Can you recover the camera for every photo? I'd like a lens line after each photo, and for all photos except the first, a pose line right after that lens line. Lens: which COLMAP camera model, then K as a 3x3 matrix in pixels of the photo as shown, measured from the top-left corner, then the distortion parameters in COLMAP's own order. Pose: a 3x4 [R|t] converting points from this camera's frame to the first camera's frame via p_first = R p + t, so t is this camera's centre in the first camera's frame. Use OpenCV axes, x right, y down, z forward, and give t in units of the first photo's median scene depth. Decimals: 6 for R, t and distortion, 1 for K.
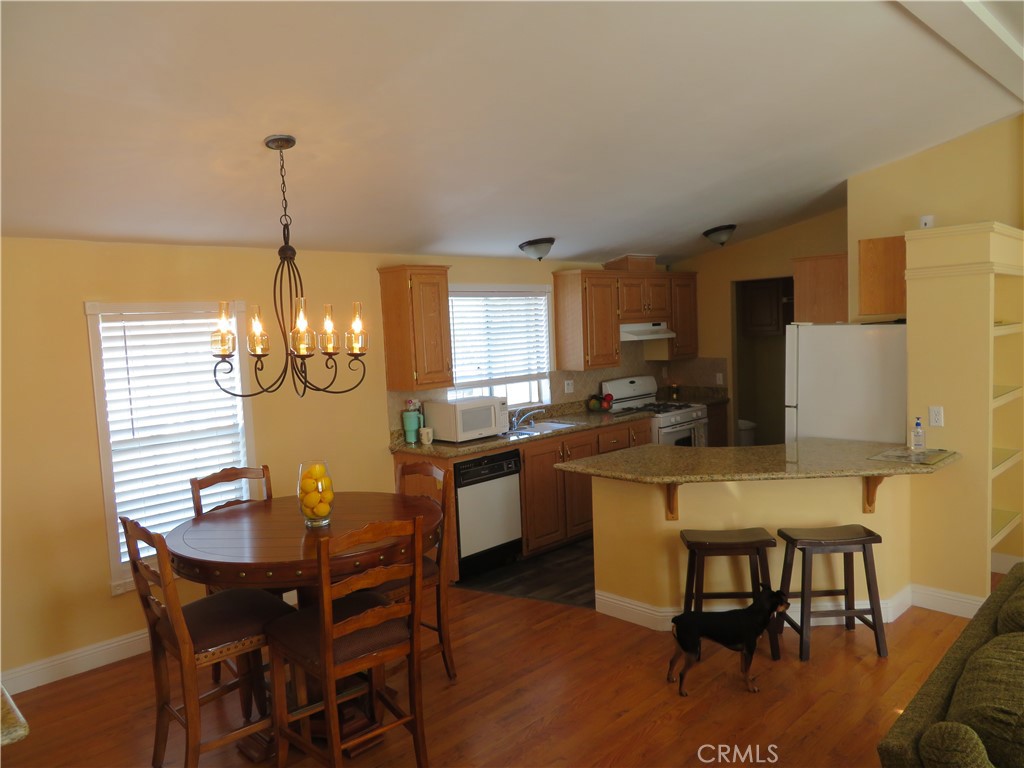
lens RADIAL K [[728.5, 0, 512.2], [0, 728.5, 384.1], [0, 0, 1]] dist [-0.007641, 0.002564]
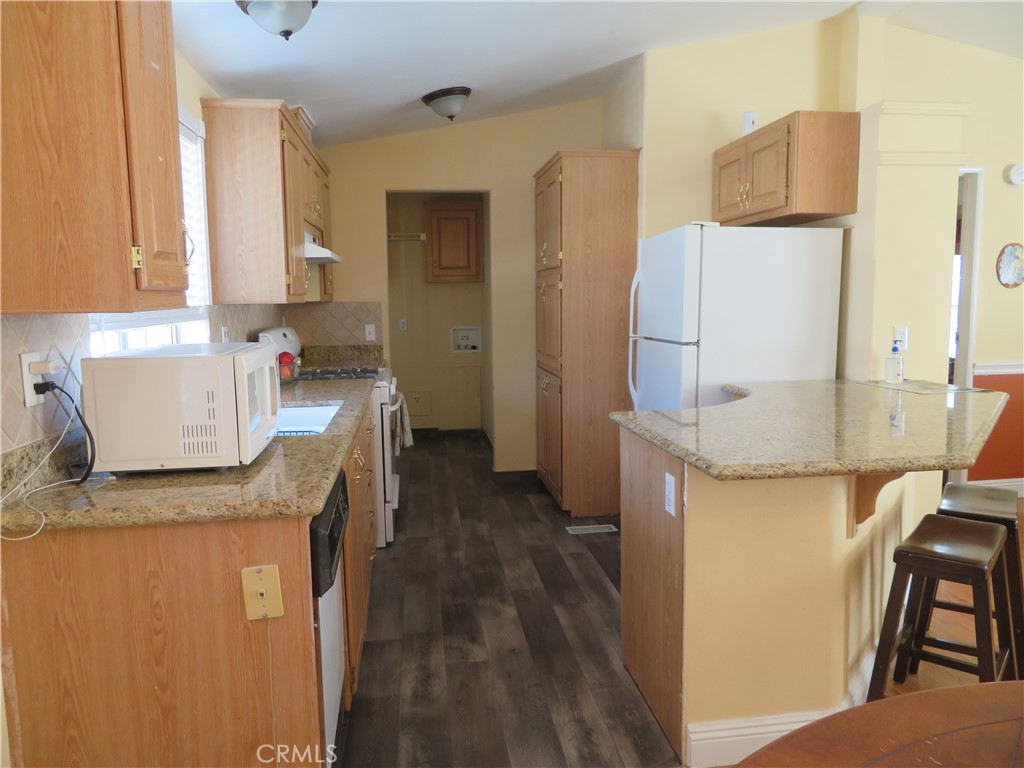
lens RADIAL K [[728.5, 0, 513.3], [0, 728.5, 385.0], [0, 0, 1]] dist [-0.007641, 0.002564]
pose [[0.598392, -0.059057, 0.799024, -0.335434], [0.051690, 0.998048, 0.035056, 0.045234], [-0.799534, 0.020325, 0.600276, 0.860550]]
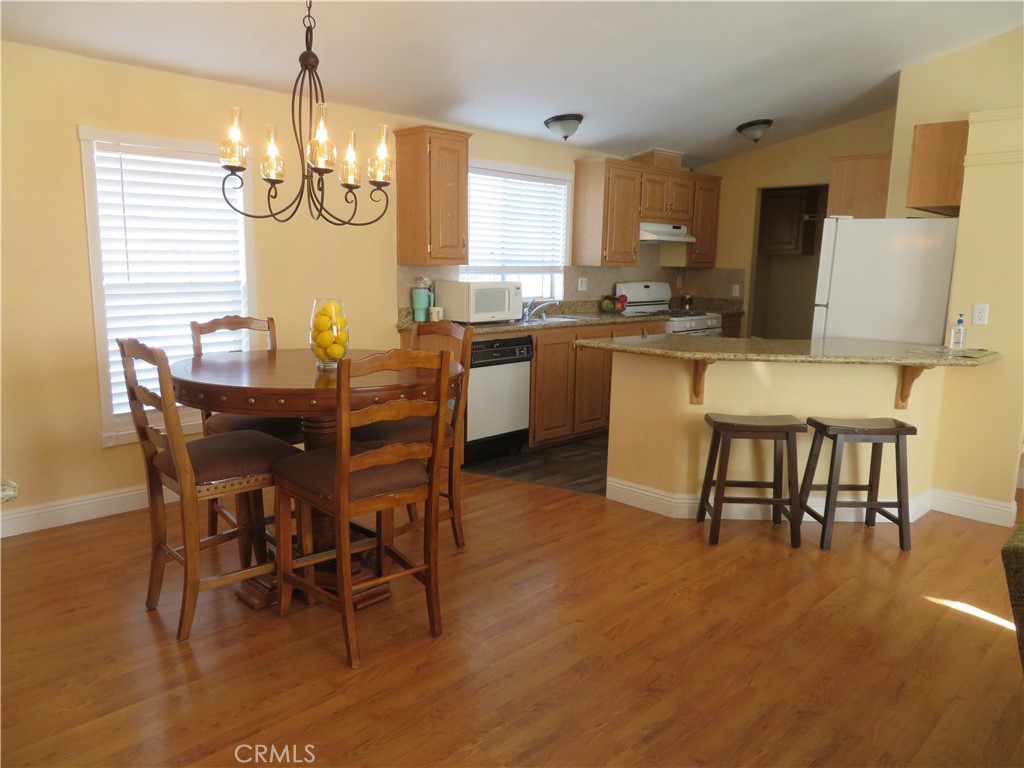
lens RADIAL K [[728.5, 0, 512.4], [0, 728.5, 382.7], [0, 0, 1]] dist [-0.007641, 0.002564]
pose [[0.998001, 0.060386, 0.018648, -0.039518], [-0.061758, 0.994481, 0.084819, 0.091163], [-0.013423, -0.085801, 0.996222, 0.054177]]
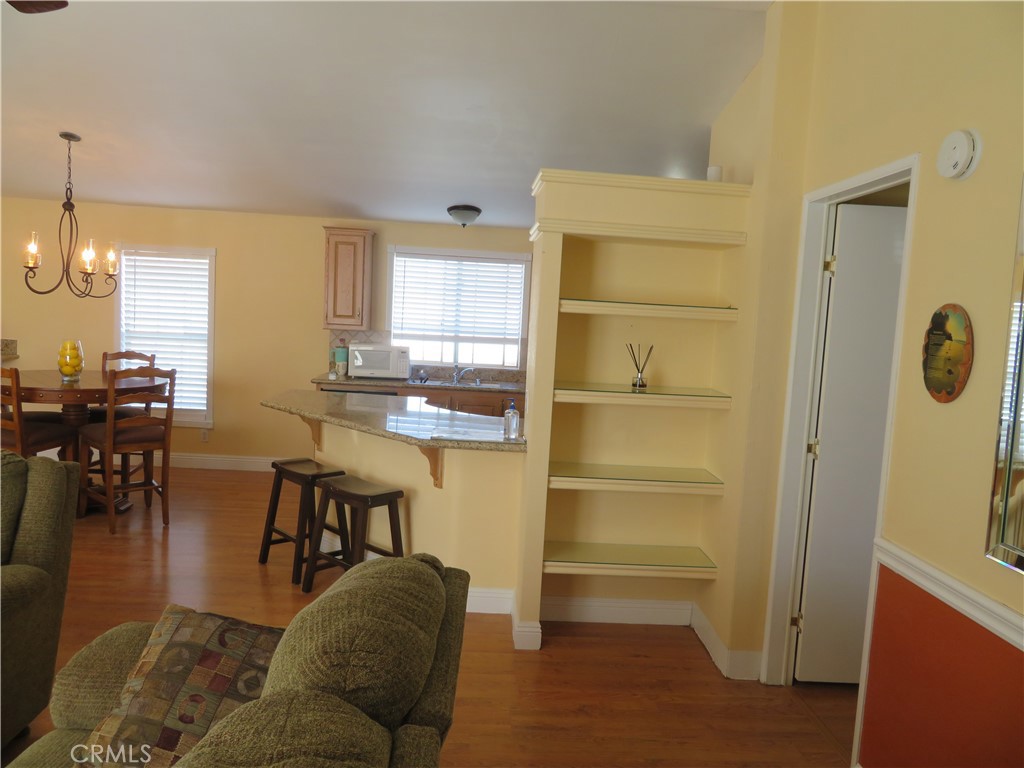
lens RADIAL K [[728.5, 0, 510.6], [0, 728.5, 391.7], [0, 0, 1]] dist [-0.007641, 0.002564]
pose [[0.755467, 0.152604, -0.637167, 1.115189], [-0.139009, 0.987689, 0.071737, -0.020670], [0.640270, 0.034377, 0.767380, 0.306836]]
